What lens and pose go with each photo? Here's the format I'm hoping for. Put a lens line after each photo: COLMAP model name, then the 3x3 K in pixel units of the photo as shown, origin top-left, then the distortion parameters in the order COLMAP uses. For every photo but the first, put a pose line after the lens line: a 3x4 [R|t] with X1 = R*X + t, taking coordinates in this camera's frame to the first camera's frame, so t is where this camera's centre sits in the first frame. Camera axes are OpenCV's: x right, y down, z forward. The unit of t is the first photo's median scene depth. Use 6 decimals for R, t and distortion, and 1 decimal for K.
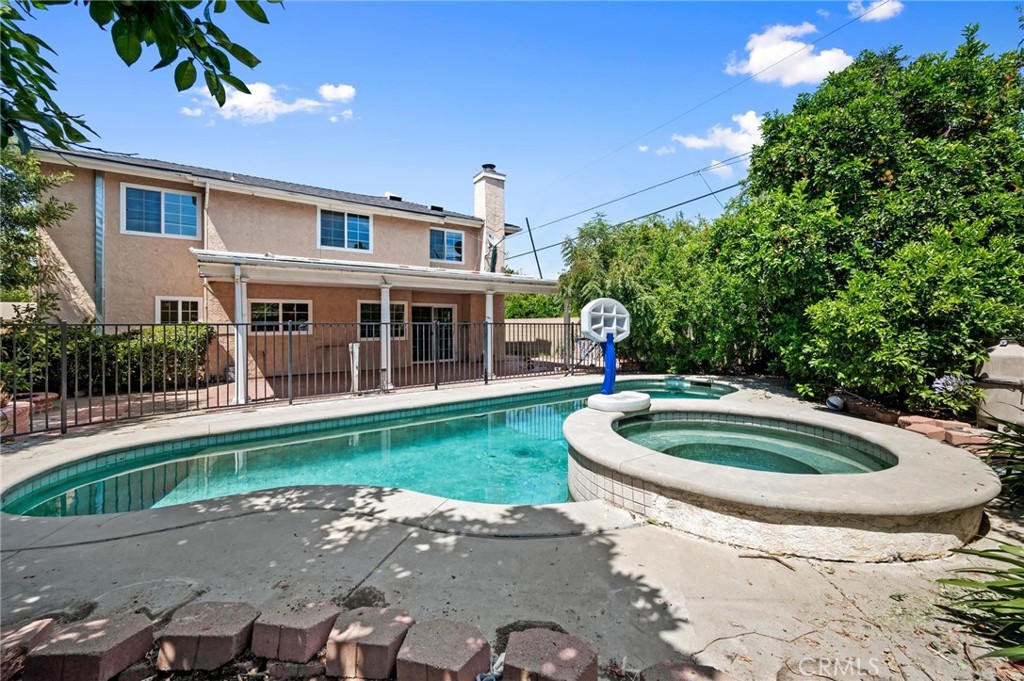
lens RADIAL K [[410.8, 0, 512.0], [0, 410.8, 340.5], [0, 0, 1]] dist [-0.001796, -0.000123]
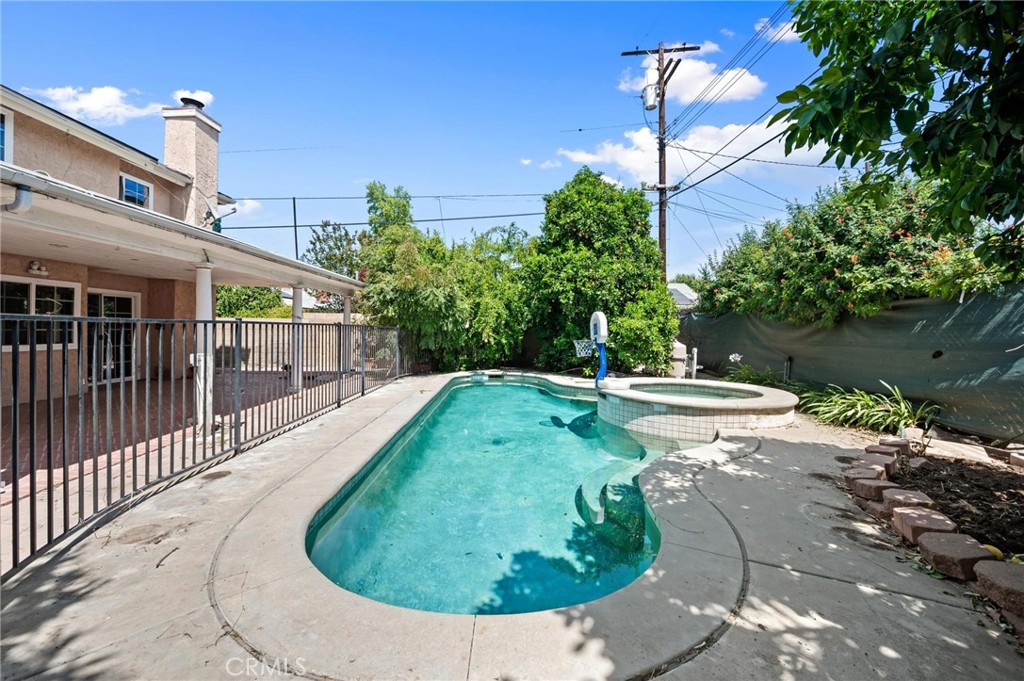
lens RADIAL K [[423.4, 0, 512.0], [0, 423.4, 340.5], [0, 0, 1]] dist [0.000377, 0.000045]
pose [[0.576022, -0.011761, 0.817349, -1.714753], [0.017594, 0.999843, 0.001988, -0.015608], [-0.817245, 0.013235, 0.576139, 0.640089]]
